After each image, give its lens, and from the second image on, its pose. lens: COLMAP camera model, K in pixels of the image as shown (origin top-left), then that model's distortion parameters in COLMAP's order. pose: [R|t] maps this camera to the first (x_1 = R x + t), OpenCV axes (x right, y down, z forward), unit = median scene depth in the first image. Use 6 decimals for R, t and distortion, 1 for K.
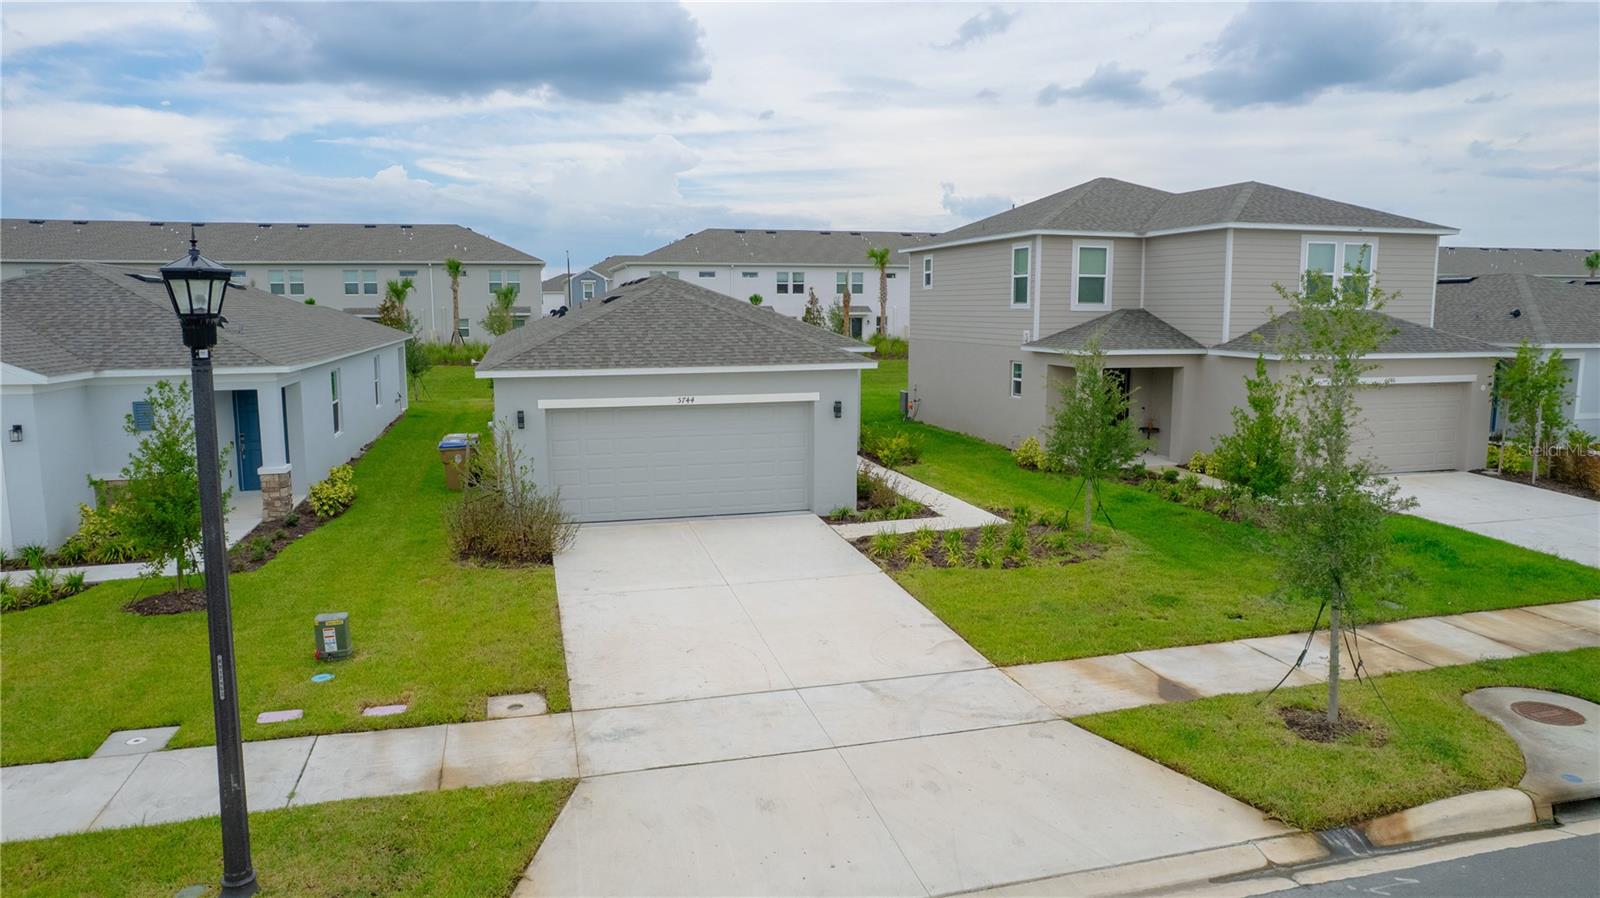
lens RADIAL K [[1023.4, 0, 804.7], [0, 1023.4, 454.9], [0, 0, 1]] dist [-0.050815, 0.024690]
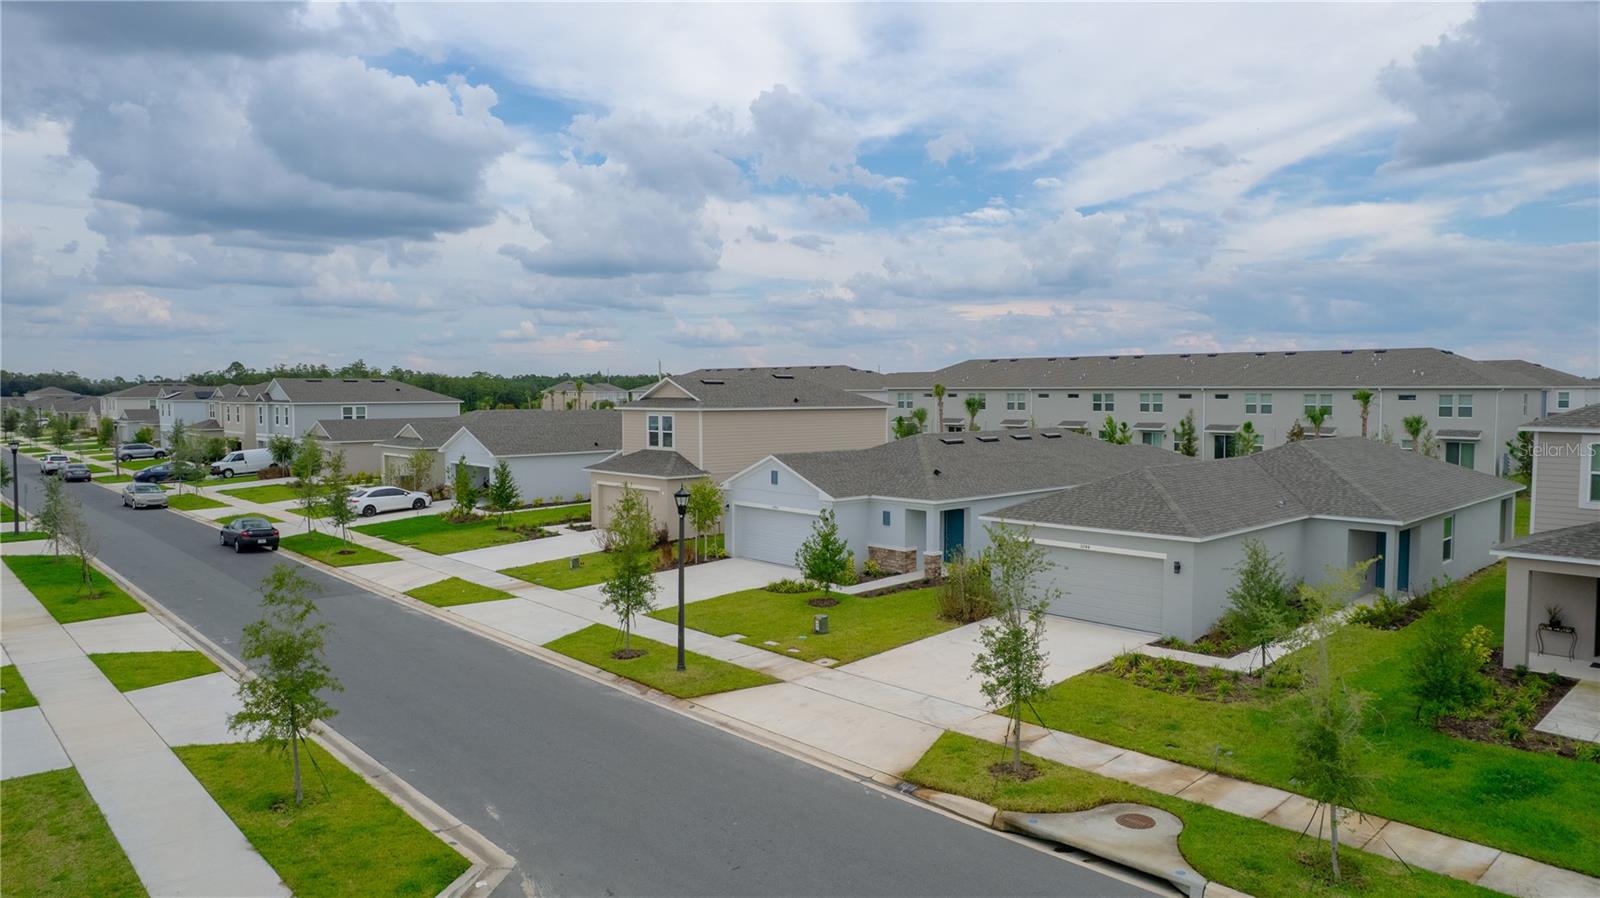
lens RADIAL K [[1023.4, 0, 769.8], [0, 1023.4, 440.4], [0, 0, 1]] dist [-0.050815, 0.024690]
pose [[0.432208, 0.040063, -0.900884, 1.130201], [-0.119177, 0.992788, -0.013026, -0.143771], [0.893864, 0.112995, 0.433865, -0.149588]]
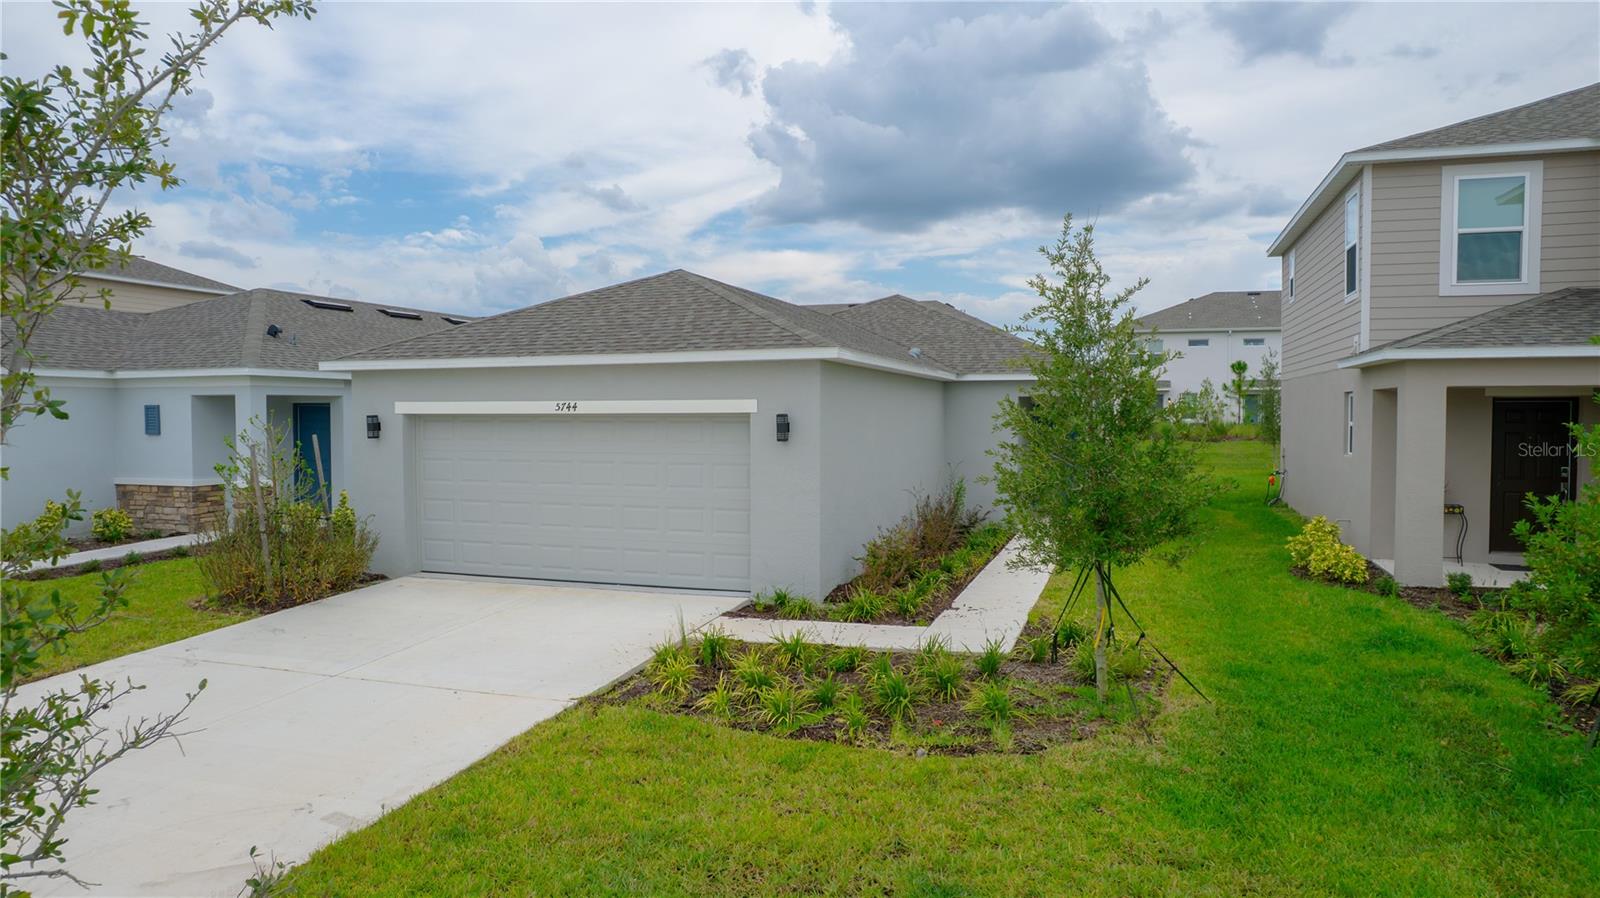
lens RADIAL K [[1023.4, 0, 784.2], [0, 1023.4, 442.0], [0, 0, 1]] dist [-0.050815, 0.024690]
pose [[0.827256, 0.020185, -0.561463, 0.401074], [-0.081730, 0.993047, -0.084719, 0.016126], [0.555849, 0.115973, 0.823154, 0.539719]]
